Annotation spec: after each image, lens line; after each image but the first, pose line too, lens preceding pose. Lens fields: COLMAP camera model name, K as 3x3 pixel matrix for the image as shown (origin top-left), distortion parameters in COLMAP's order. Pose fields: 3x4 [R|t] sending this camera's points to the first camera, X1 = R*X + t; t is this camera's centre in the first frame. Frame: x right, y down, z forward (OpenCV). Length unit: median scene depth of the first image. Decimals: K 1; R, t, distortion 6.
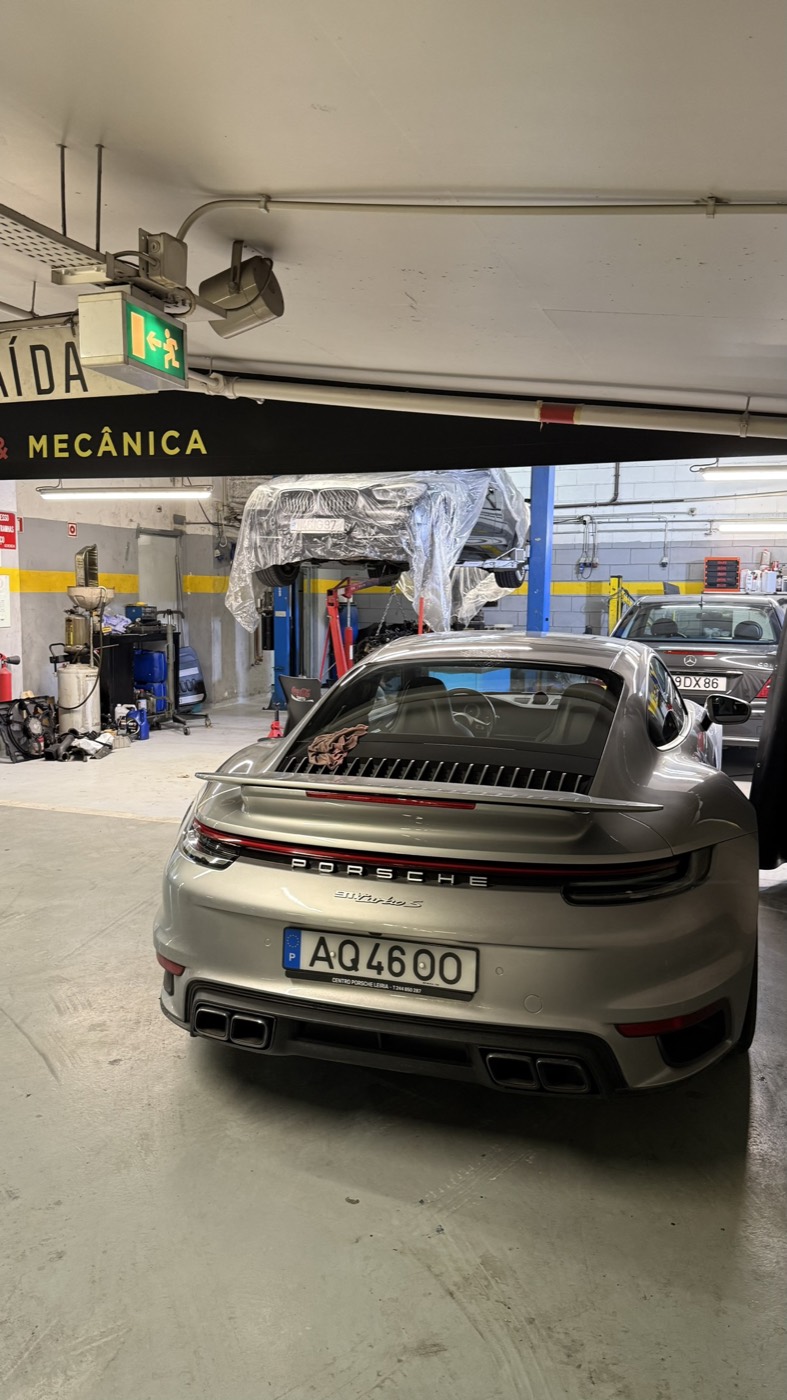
lens RADIAL K [[929.4, 0, 393.5], [0, 929.4, 700.0], [0, 0, 1]] dist [0.003673, -0.060809]
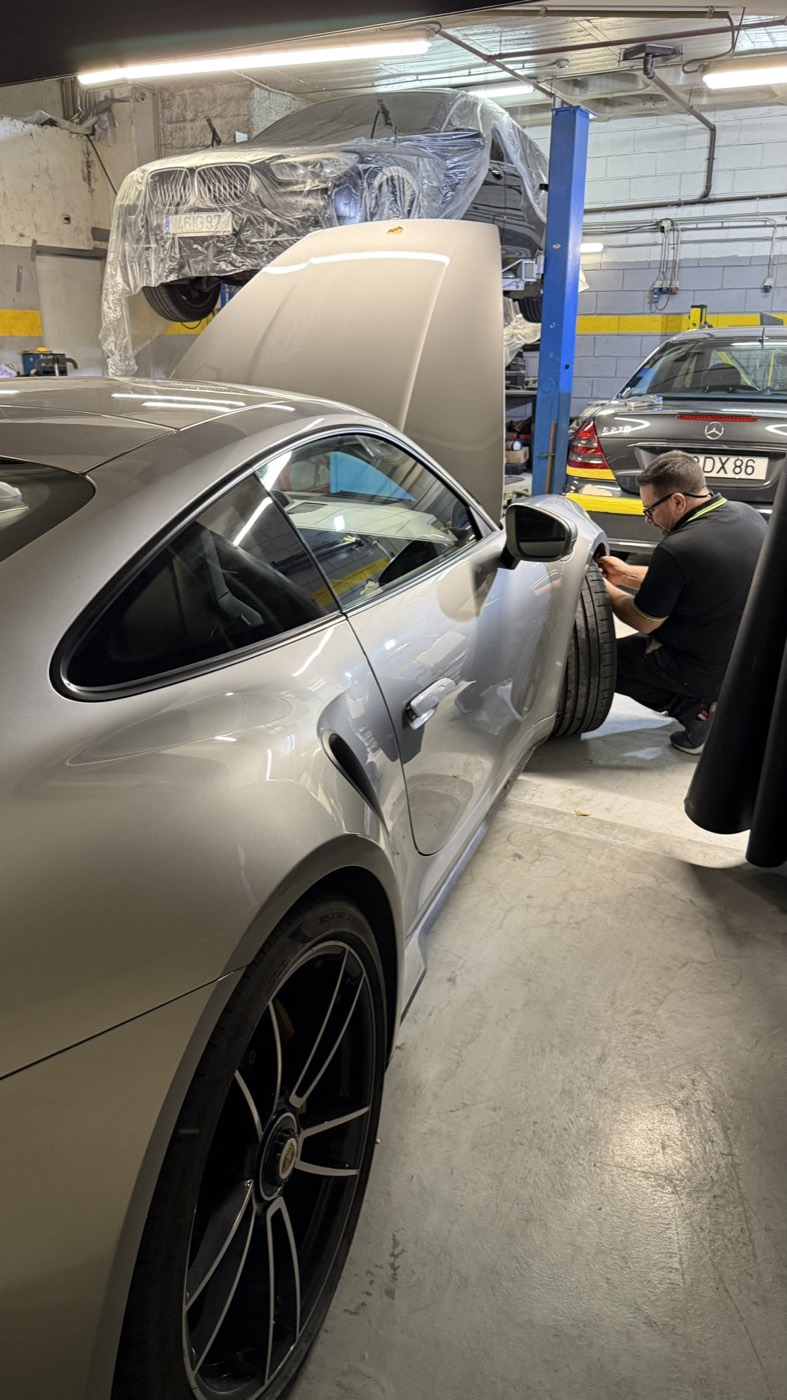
lens RADIAL K [[929.4, 0, 393.5], [0, 929.4, 700.0], [0, 0, 1]] dist [0.003673, -0.060809]
pose [[0.989910, 0.041961, -0.135344, 0.164295], [-0.006716, 0.967969, 0.250979, -0.018146], [0.141540, -0.247537, 0.958484, 0.262214]]
